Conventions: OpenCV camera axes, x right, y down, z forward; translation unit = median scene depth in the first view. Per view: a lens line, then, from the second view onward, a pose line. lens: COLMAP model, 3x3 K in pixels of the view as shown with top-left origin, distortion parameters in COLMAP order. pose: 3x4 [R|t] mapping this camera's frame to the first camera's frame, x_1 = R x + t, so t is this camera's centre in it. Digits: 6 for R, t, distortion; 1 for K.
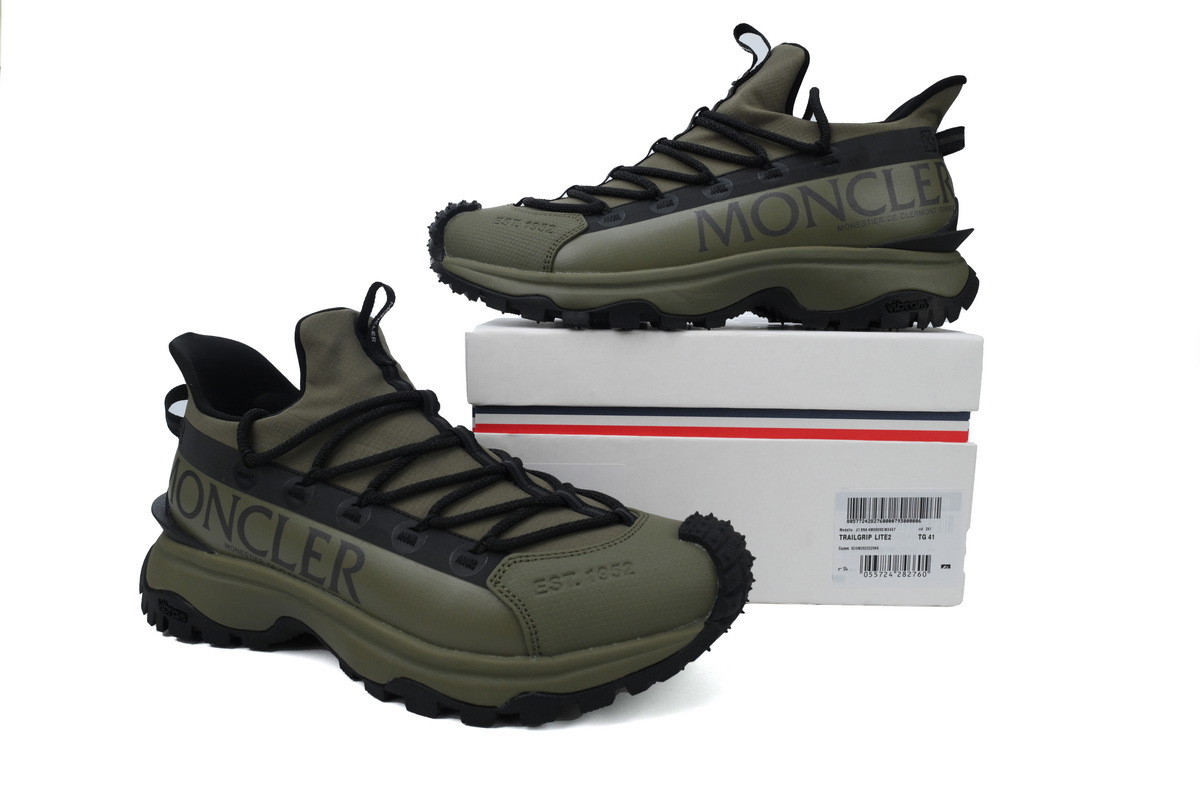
lens RADIAL K [[807.8, 0, 595.1], [0, 807.8, 397.3], [0, 0, 1]] dist [-0.003260, -0.000680]
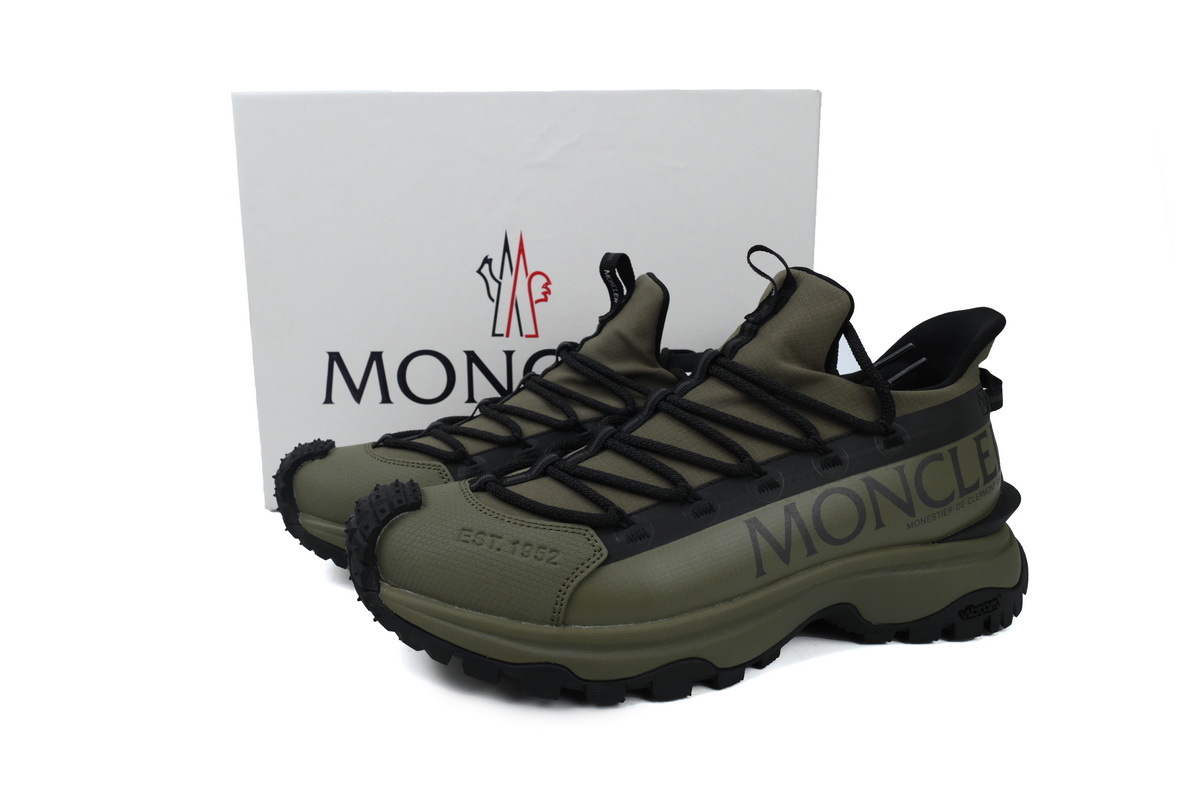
lens RADIAL K [[807.8, 0, 607.2], [0, 807.8, 401.9], [0, 0, 1]] dist [-0.003260, -0.000680]
pose [[0.950723, -0.055708, 0.304994, -0.222467], [0.049975, 0.998397, 0.026579, -0.367621], [-0.305986, -0.010027, 0.951983, 0.322881]]
